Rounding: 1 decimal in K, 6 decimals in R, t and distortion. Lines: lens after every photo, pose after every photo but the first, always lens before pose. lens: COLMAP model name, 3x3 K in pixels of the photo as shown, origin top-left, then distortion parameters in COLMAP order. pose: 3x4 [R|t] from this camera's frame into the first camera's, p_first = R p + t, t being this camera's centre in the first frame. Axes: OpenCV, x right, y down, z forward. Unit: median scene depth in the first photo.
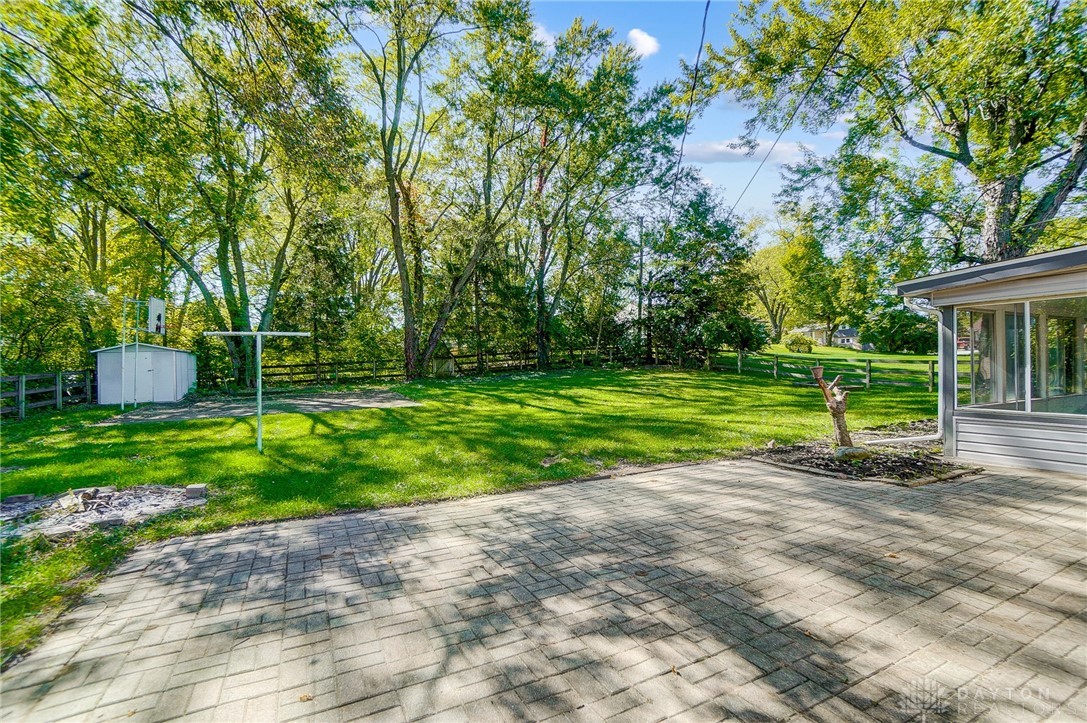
lens RADIAL K [[489.3, 0, 543.5], [0, 489.3, 361.5], [0, 0, 1]] dist [-0.062496, 0.024242]
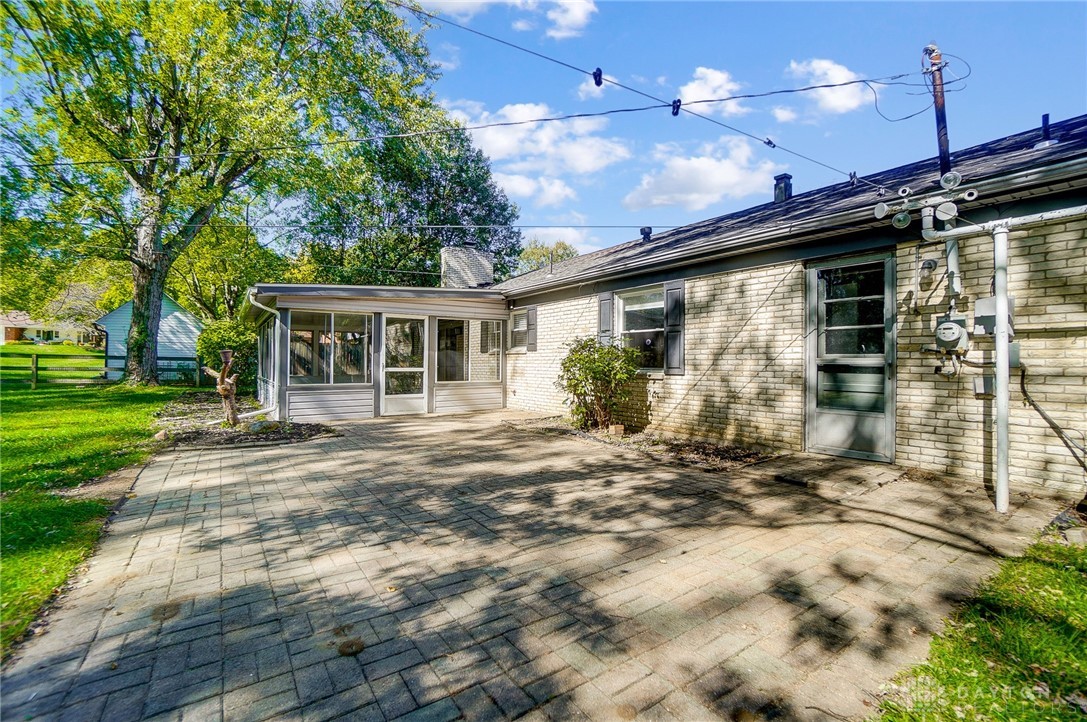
lens RADIAL K [[489.3, 0, 543.5], [0, 489.3, 361.0], [0, 0, 1]] dist [-0.062496, 0.024242]
pose [[-0.136069, 0.016420, 0.990563, -1.062124], [-0.011363, 0.999771, -0.018133, 0.087567], [-0.990634, -0.013723, -0.135852, 0.881459]]
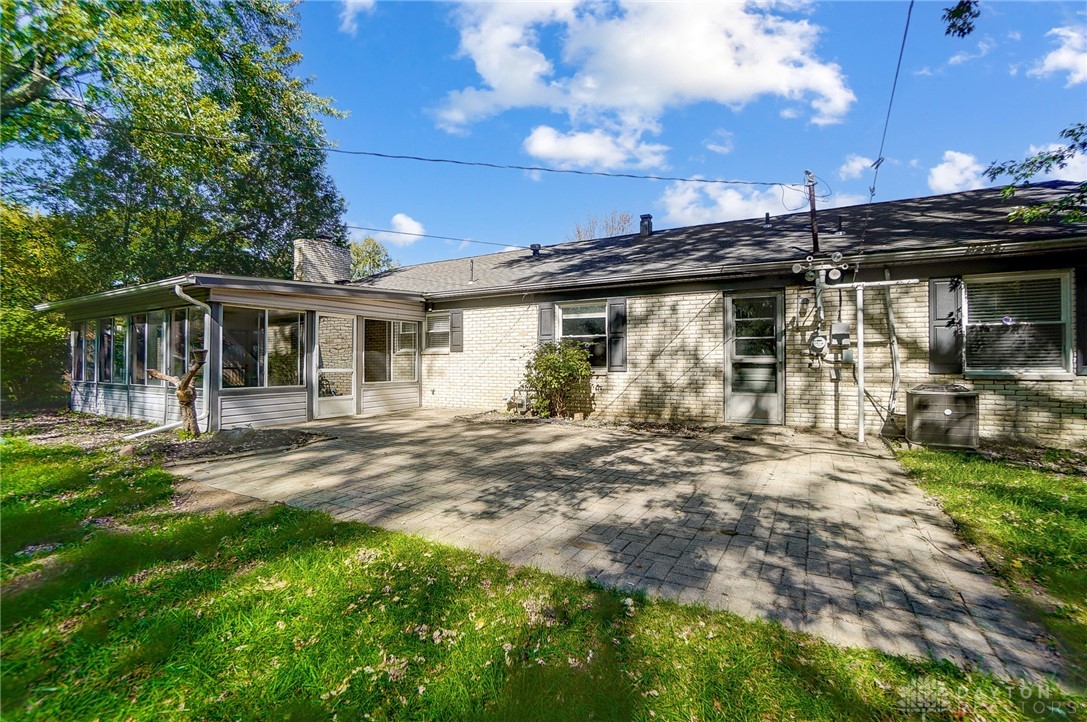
lens RADIAL K [[489.3, 0, 543.5], [0, 489.3, 361.0], [0, 0, 1]] dist [-0.062496, 0.024242]
pose [[-0.557545, 0.018469, 0.829941, -1.058212], [0.000974, 0.999766, -0.021594, 0.102474], [-0.830146, -0.011232, -0.557433, 1.856020]]
